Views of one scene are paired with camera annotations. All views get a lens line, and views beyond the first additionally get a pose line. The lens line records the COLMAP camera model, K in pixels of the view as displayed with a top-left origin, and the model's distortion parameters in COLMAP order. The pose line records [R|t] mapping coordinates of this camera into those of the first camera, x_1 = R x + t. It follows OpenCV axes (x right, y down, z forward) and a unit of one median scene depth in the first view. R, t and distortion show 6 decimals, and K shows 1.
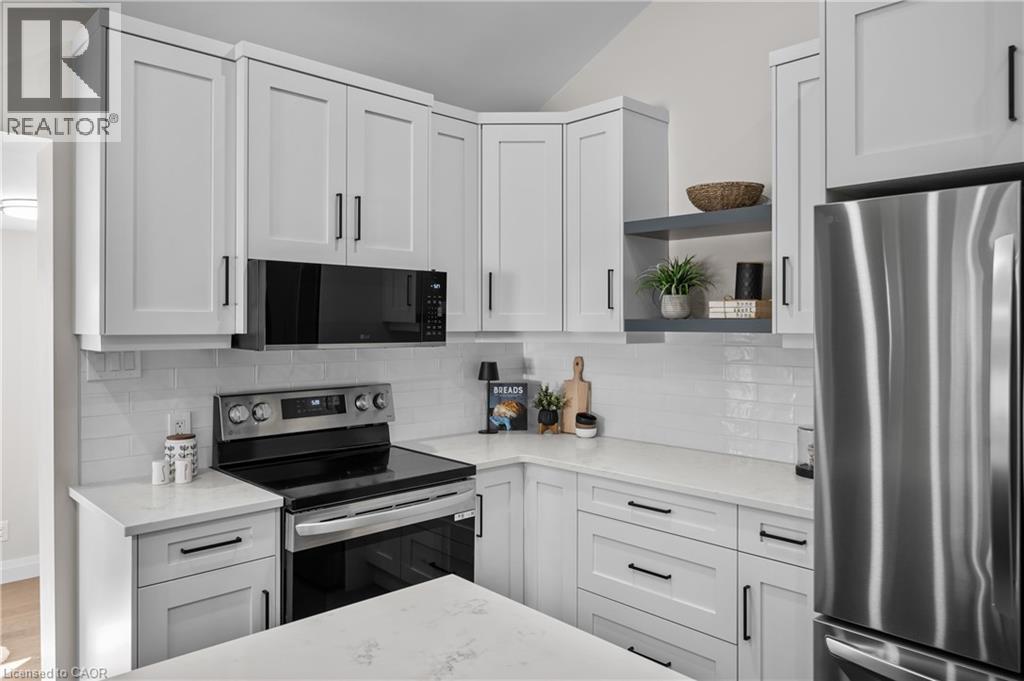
lens RADIAL K [[711.1, 0, 522.3], [0, 711.1, 325.0], [0, 0, 1]] dist [0.004961, 0.001089]
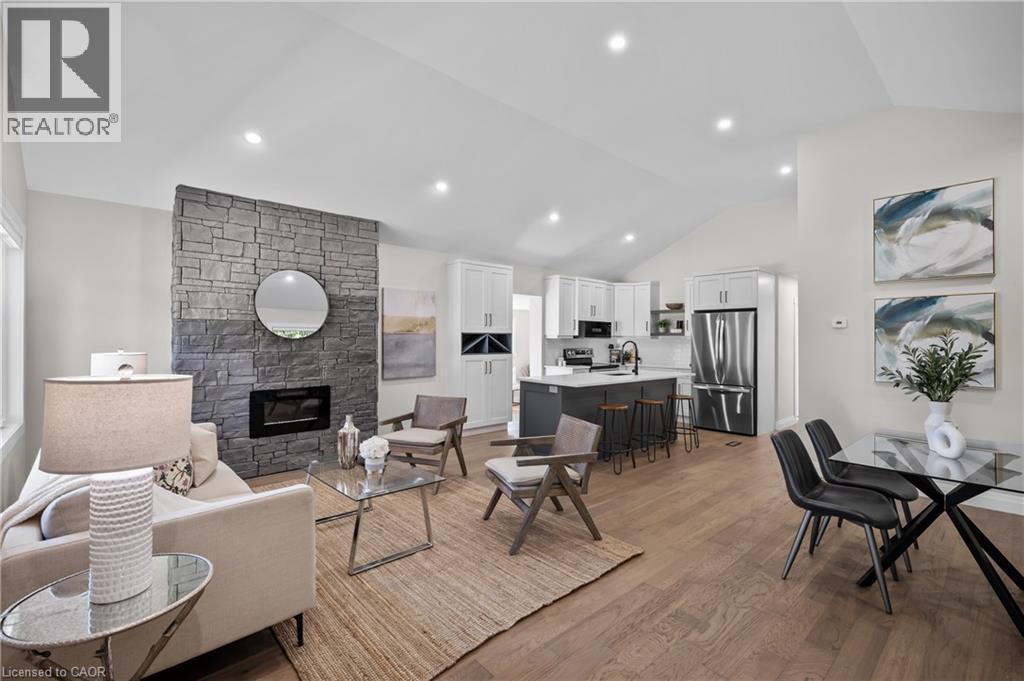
lens RADIAL K [[453.9, 0, 513.3], [0, 453.9, 334.7], [0, 0, 1]] dist [0.000273, -0.000004]
pose [[0.999594, 0.004889, -0.028066, -0.610728], [-0.005224, 0.999916, -0.011870, 0.039365], [0.028005, 0.012012, 0.999536, -1.775290]]
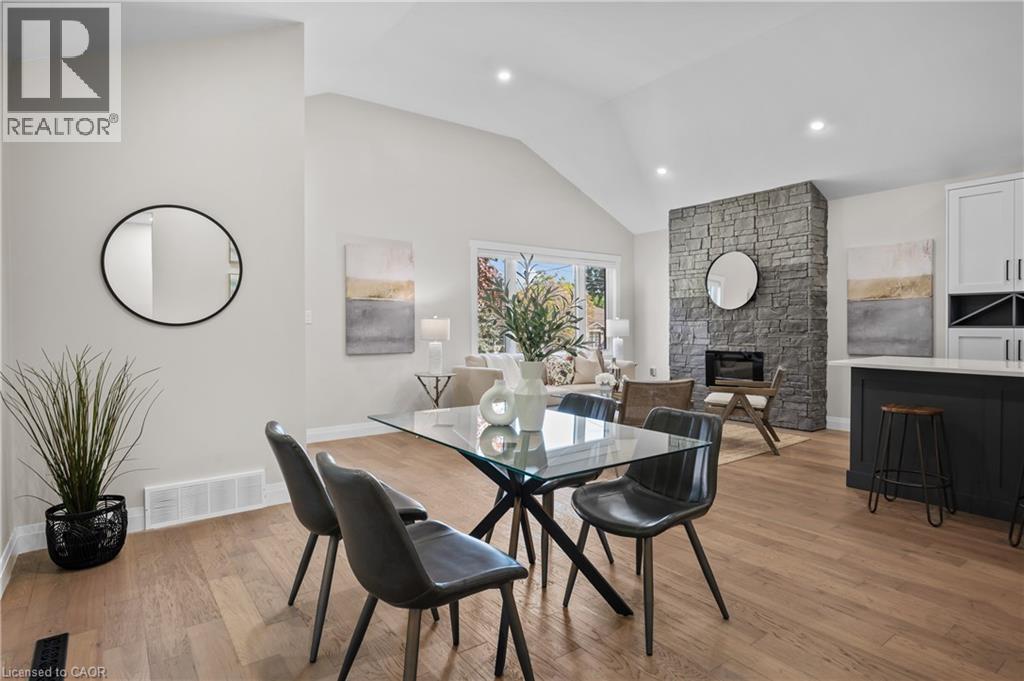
lens RADIAL K [[548.8, 0, 520.5], [0, 548.8, 324.5], [0, 0, 1]] dist [-0.002364, -0.000495]
pose [[-0.118378, 0.000395, -0.992969, 0.924590], [-0.000957, 0.999999, 0.000511, 0.099490], [0.992968, 0.001011, -0.118377, -0.820252]]
